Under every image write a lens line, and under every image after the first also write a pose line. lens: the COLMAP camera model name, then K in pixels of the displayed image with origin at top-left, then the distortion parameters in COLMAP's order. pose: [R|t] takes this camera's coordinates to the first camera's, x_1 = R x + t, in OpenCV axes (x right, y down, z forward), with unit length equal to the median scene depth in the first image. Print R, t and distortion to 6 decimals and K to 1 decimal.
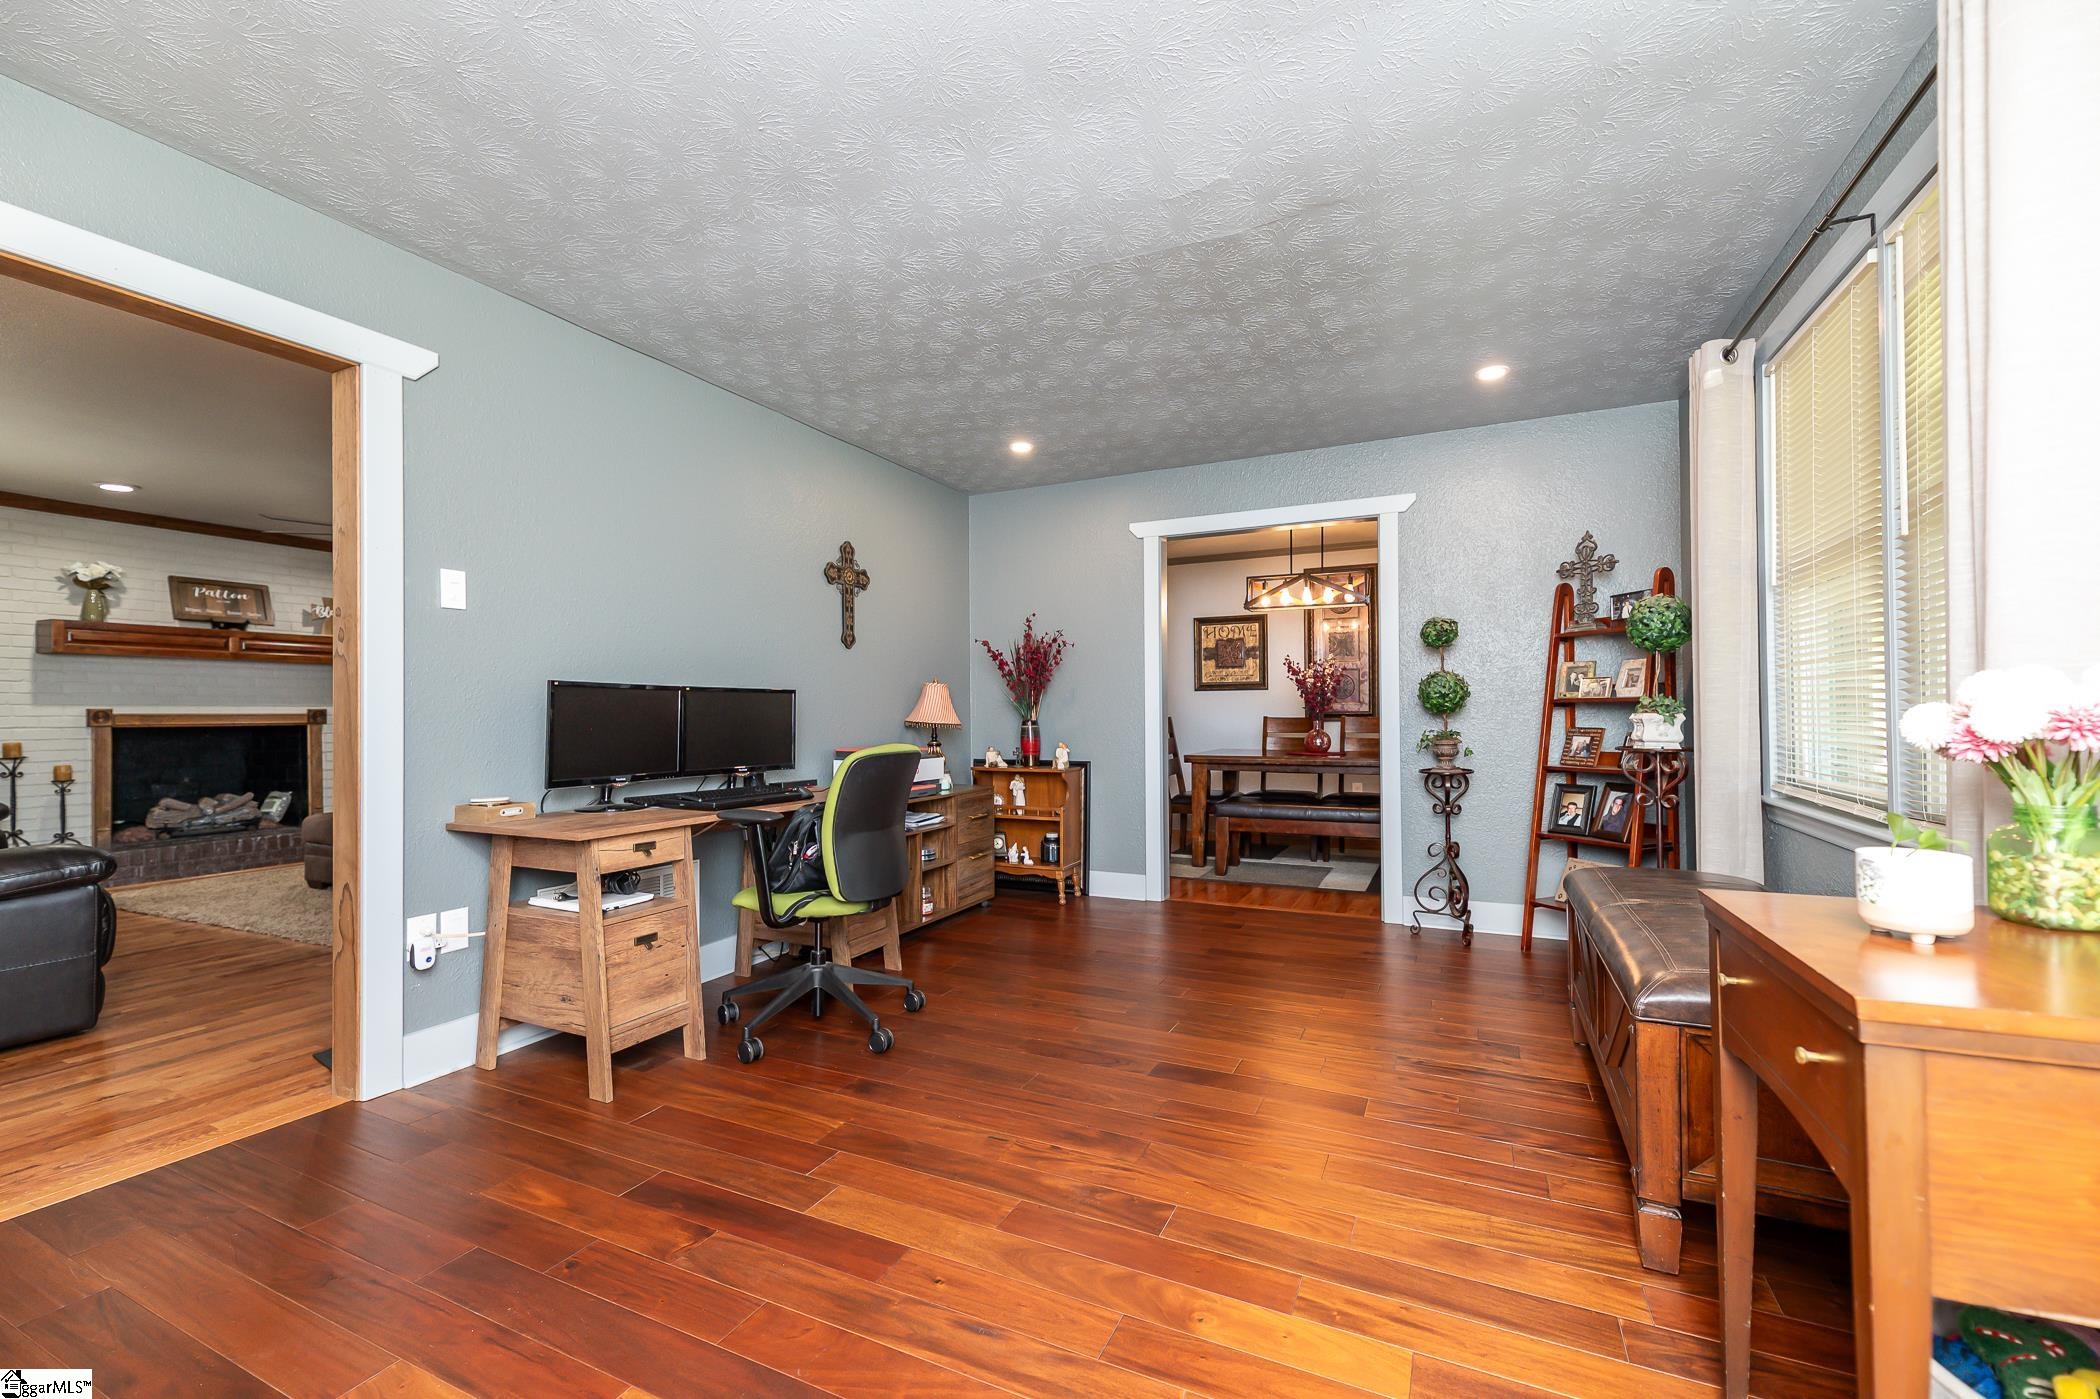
lens RADIAL K [[885.2, 0, 1040.7], [0, 885.2, 700.8], [0, 0, 1]] dist [0.012894, -0.000349]
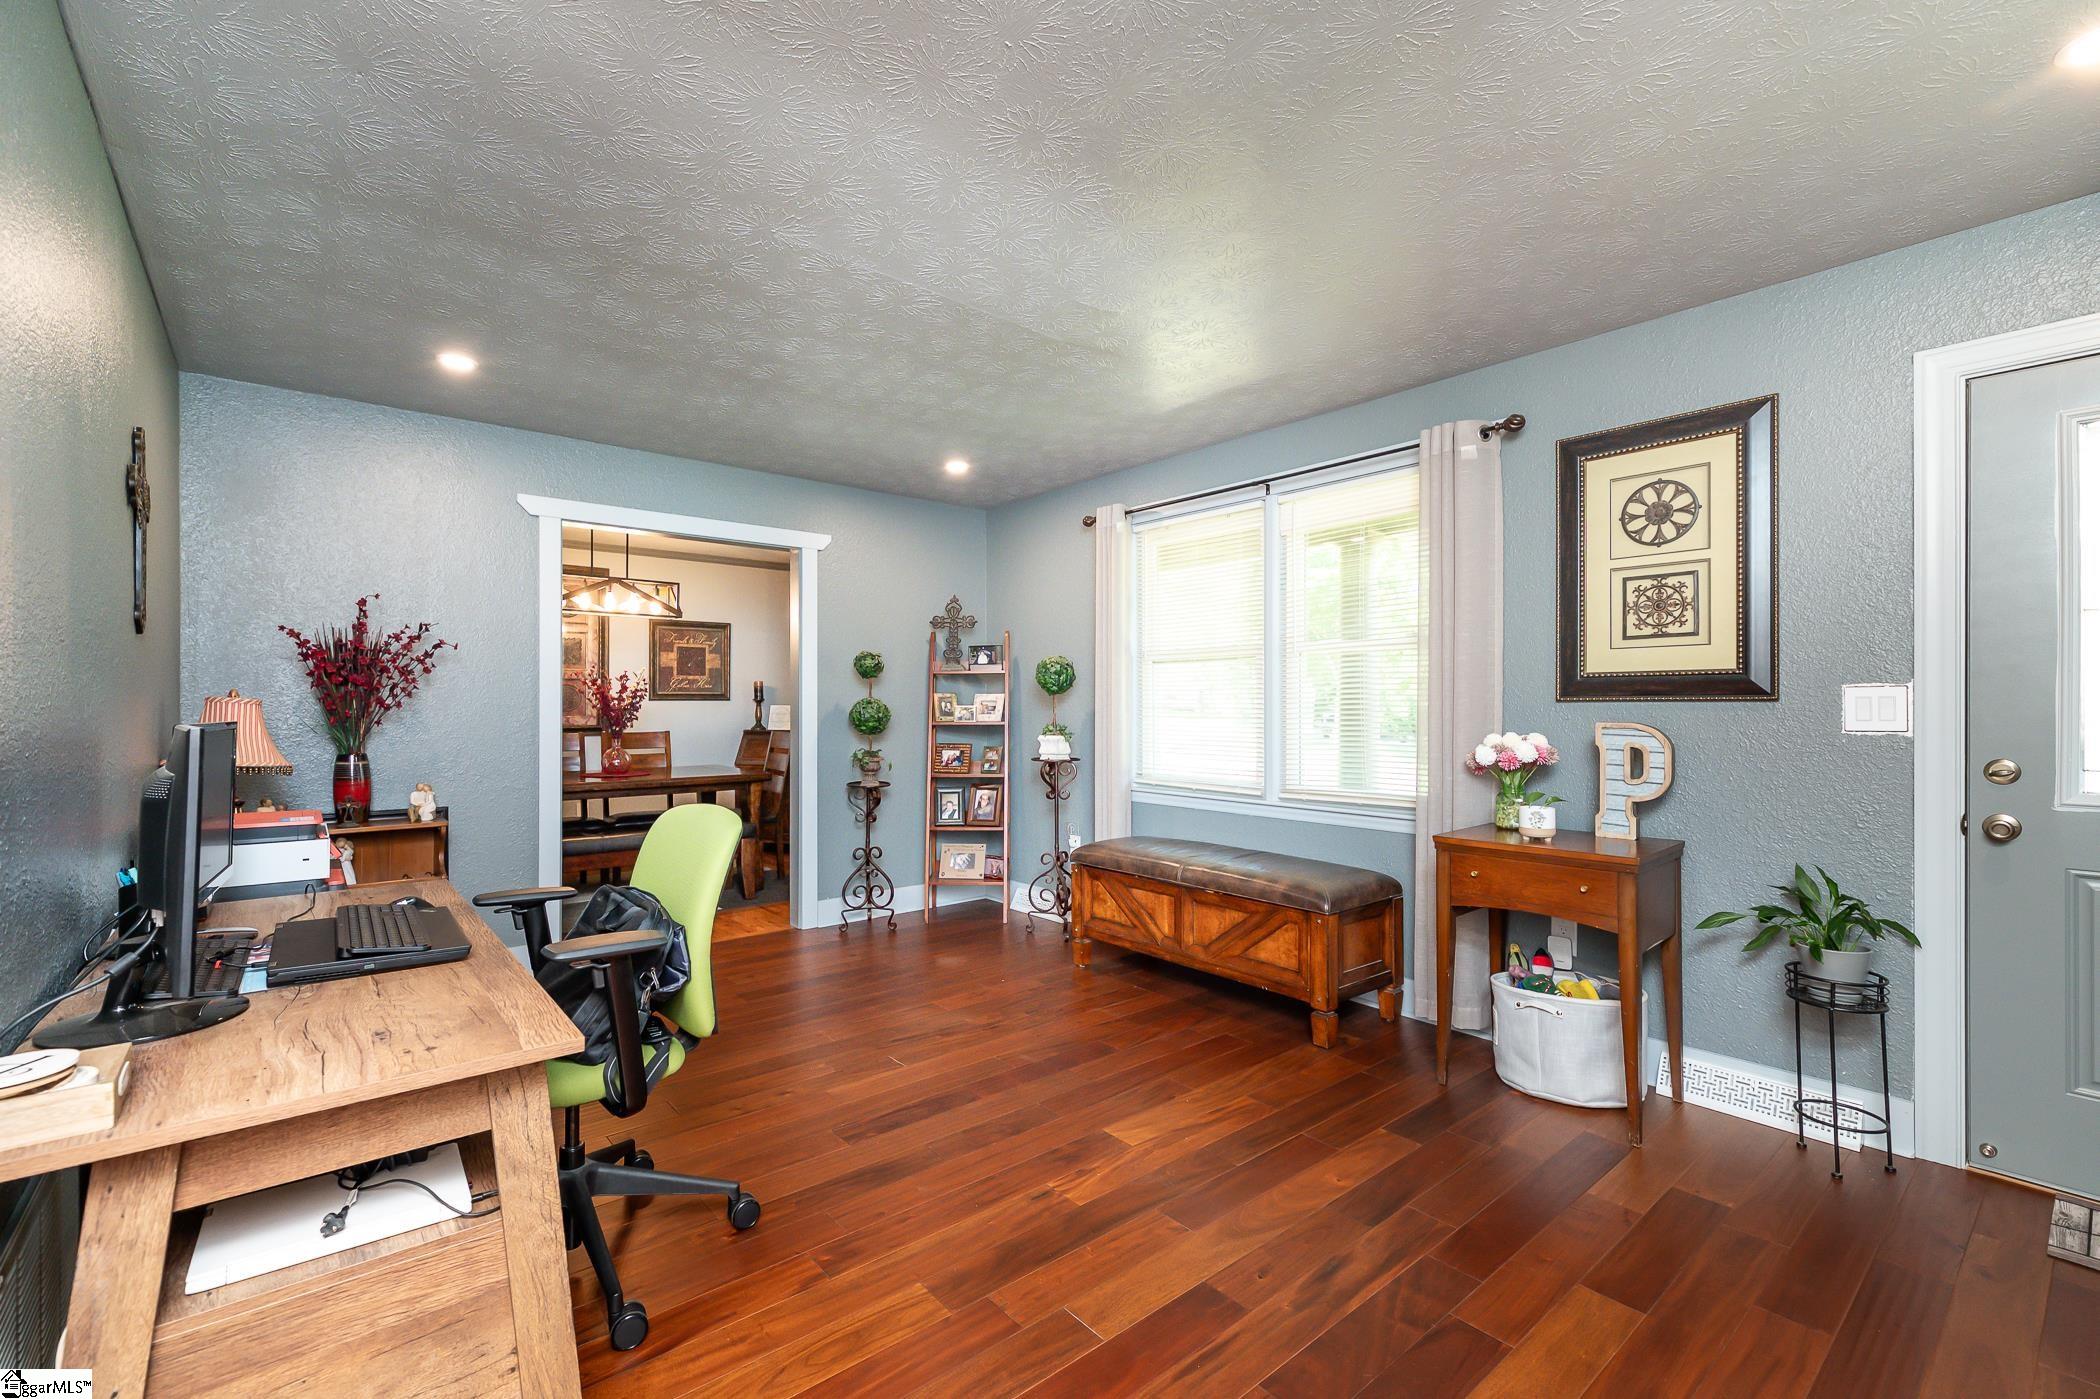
lens RADIAL K [[885.2, 0, 1040.9], [0, 885.2, 707.5], [0, 0, 1]] dist [0.012894, -0.000349]
pose [[0.420670, 0.005950, 0.907194, -0.497001], [-0.015786, 0.999875, 0.000762, -0.025726], [-0.907076, -0.014641, 0.420711, 0.311068]]
